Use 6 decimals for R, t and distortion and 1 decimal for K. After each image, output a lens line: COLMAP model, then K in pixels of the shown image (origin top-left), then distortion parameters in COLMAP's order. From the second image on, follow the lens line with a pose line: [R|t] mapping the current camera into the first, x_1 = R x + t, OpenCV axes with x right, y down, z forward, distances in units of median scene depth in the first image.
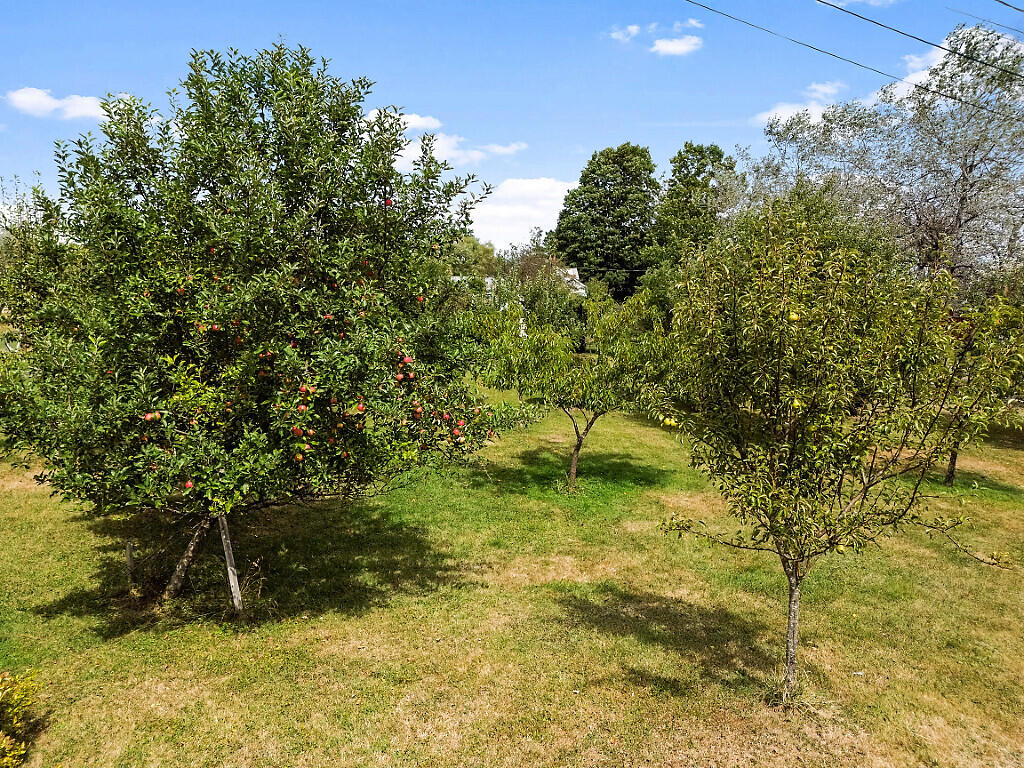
lens RADIAL K [[725.4, 0, 511.9], [0, 725.4, 405.2], [0, 0, 1]] dist [0.053446, -0.001192]
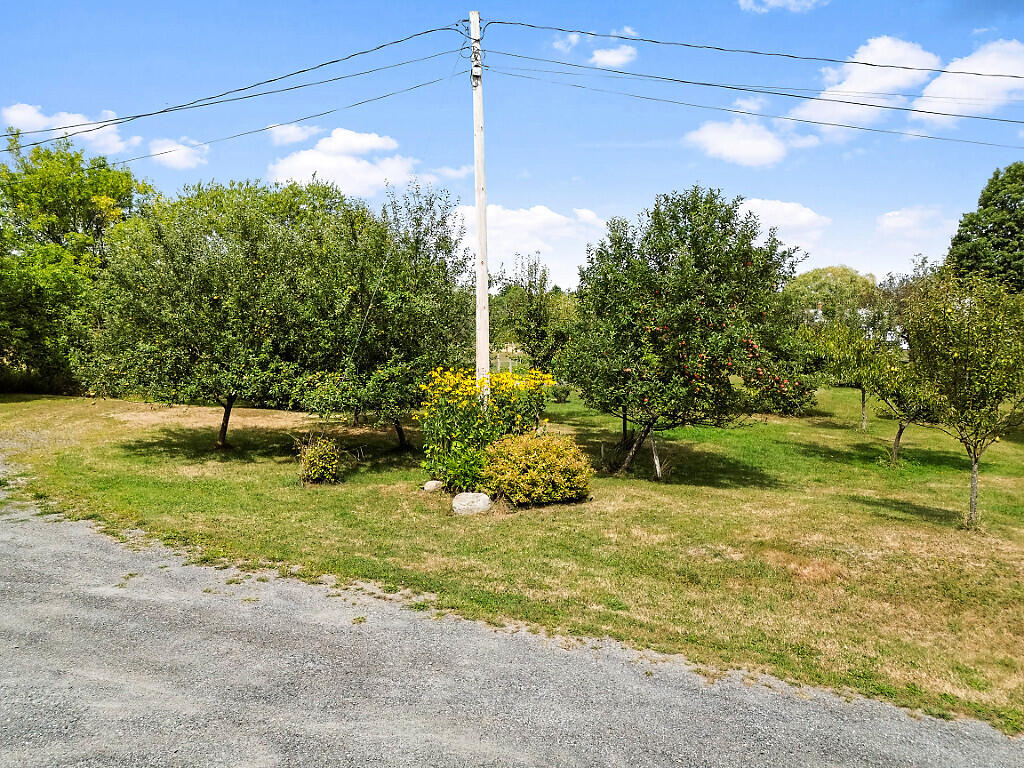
lens RADIAL K [[732.8, 0, 510.1], [0, 732.8, 381.2], [0, 0, 1]] dist [0.028467, -0.007021]
pose [[0.883392, 0.028330, -0.467778, 0.183506], [-0.066650, 0.995620, -0.065570, 0.190797], [0.463871, 0.089101, 0.881410, -0.935421]]
